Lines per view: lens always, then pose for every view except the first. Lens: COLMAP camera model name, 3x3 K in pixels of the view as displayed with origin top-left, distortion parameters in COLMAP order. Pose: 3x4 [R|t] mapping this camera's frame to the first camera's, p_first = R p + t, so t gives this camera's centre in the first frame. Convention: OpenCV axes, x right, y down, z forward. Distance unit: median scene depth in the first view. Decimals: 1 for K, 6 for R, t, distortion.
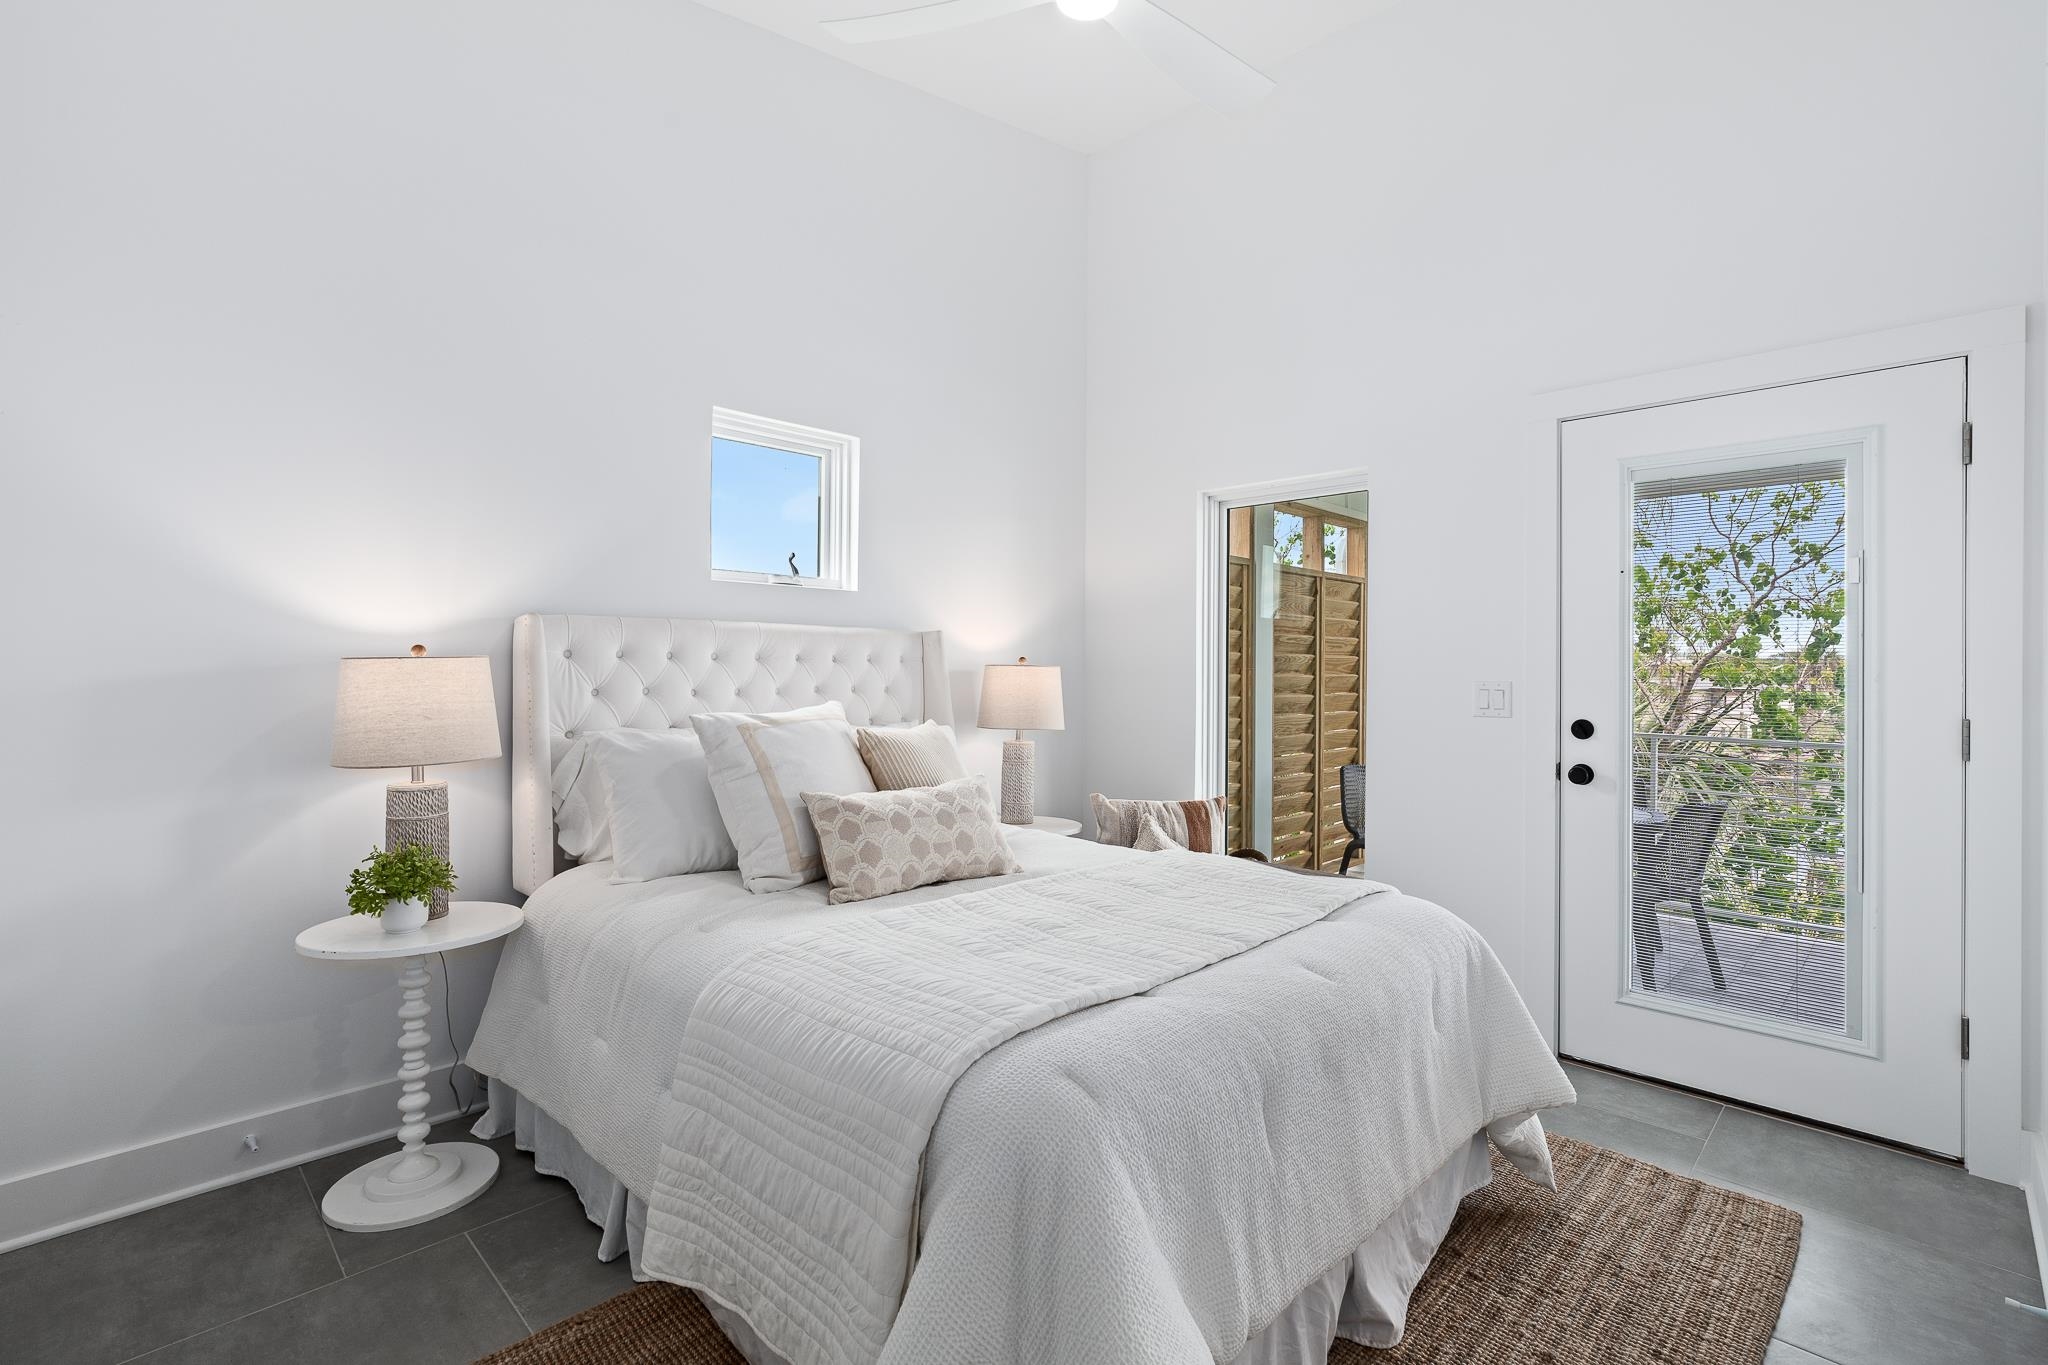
lens RADIAL K [[926.2, 0, 1023.9], [0, 926.2, 670.3], [0, 0, 1]] dist [-0.001321, 0.000650]
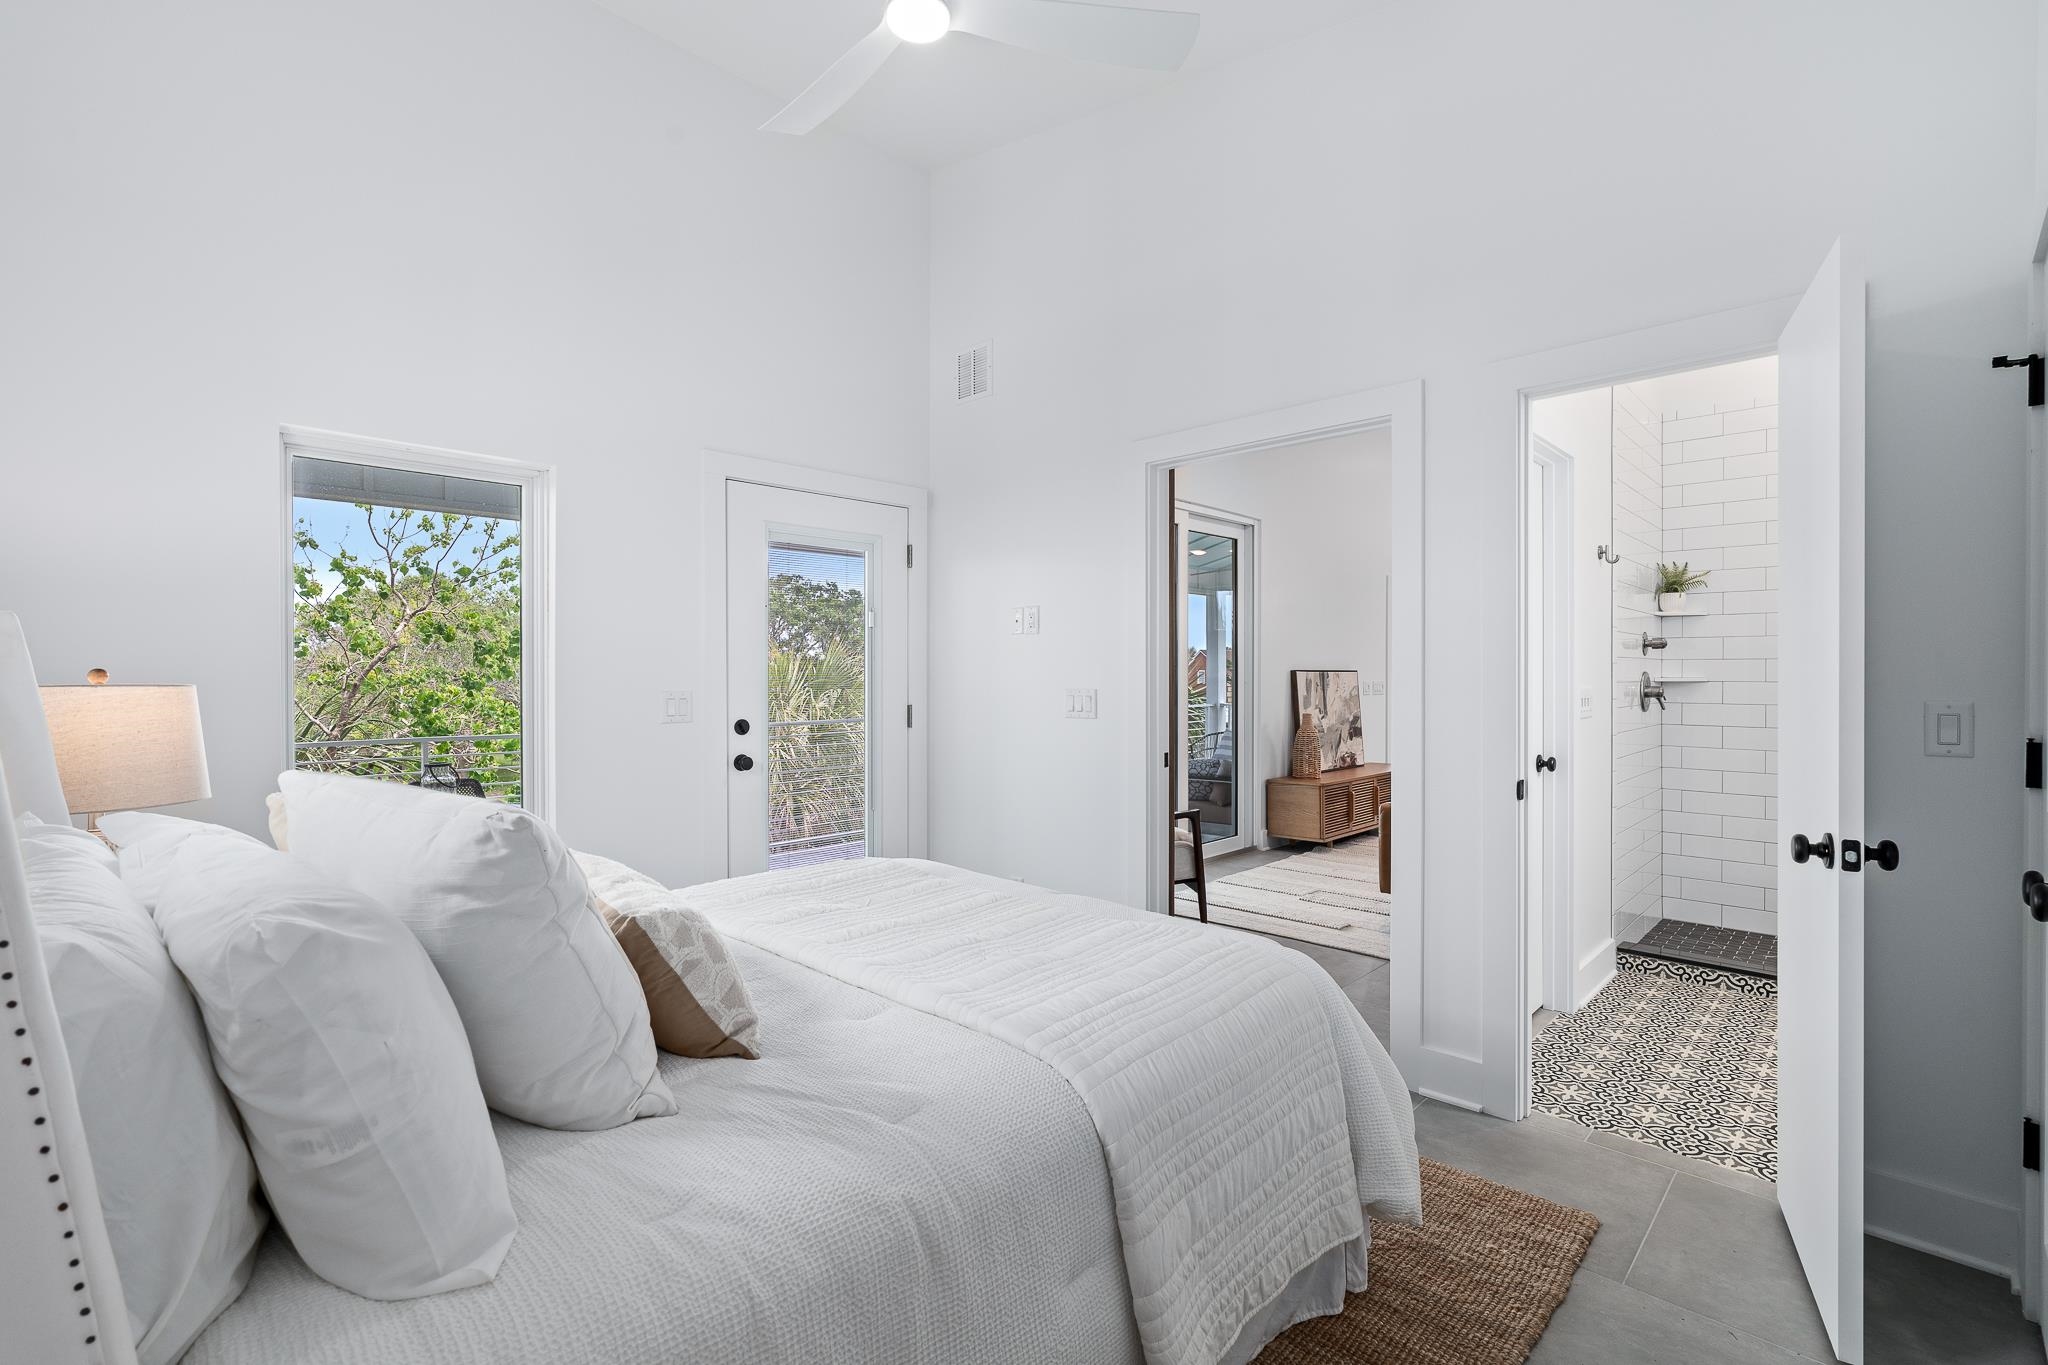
lens RADIAL K [[926.2, 0, 1023.9], [0, 926.2, 670.3], [0, 0, 1]] dist [-0.001321, 0.000650]
pose [[-0.014571, -0.005292, 0.999880, -0.663490], [0.005111, 0.999973, 0.005367, -0.018908], [-0.999881, 0.005189, -0.014544, 0.625548]]
